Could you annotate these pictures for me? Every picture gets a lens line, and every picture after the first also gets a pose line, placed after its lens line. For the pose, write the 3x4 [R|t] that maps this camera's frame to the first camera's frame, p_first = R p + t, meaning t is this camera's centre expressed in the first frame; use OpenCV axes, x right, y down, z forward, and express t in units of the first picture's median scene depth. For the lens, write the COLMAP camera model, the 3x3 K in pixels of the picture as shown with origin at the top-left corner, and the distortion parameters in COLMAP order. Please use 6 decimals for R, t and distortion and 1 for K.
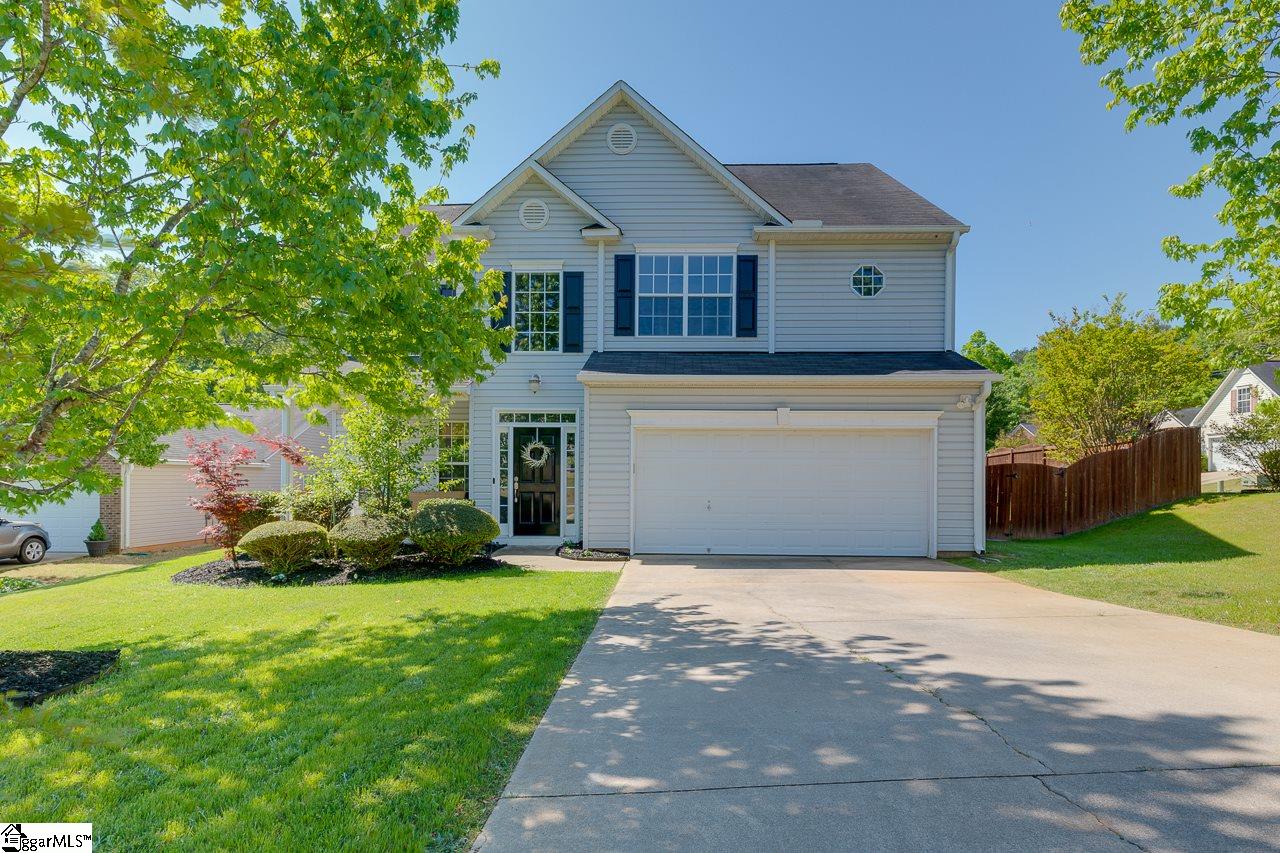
lens RADIAL K [[576.2, 0, 639.2], [0, 576.2, 484.6], [0, 0, 1]] dist [-0.001934, -0.000608]
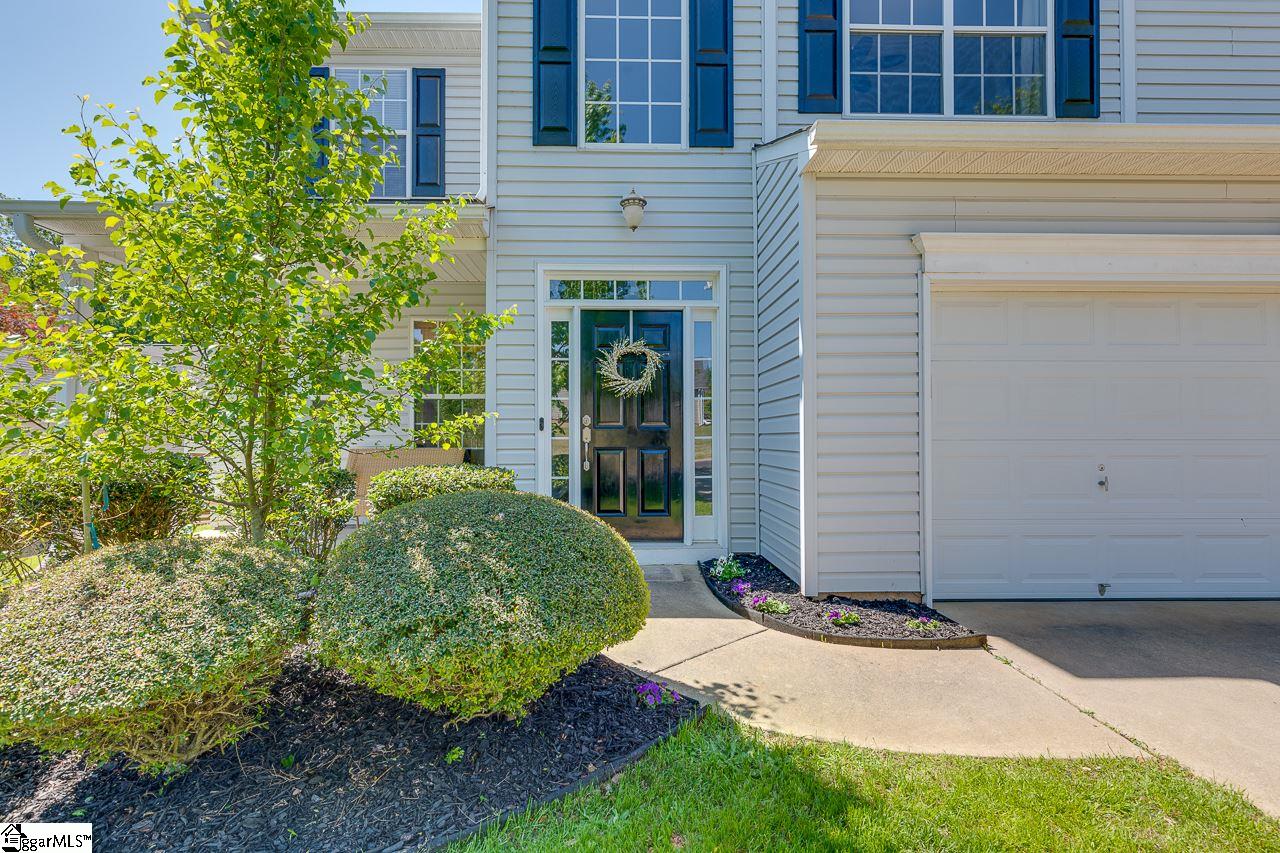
lens RADIAL K [[576.2, 0, 637.6], [0, 576.2, 429.1], [0, 0, 1]] dist [-0.001934, -0.000608]
pose [[0.998620, -0.006535, 0.052108, -0.198277], [0.007227, 0.999888, -0.013103, 0.004190], [-0.052016, 0.013462, 0.998555, 0.536185]]
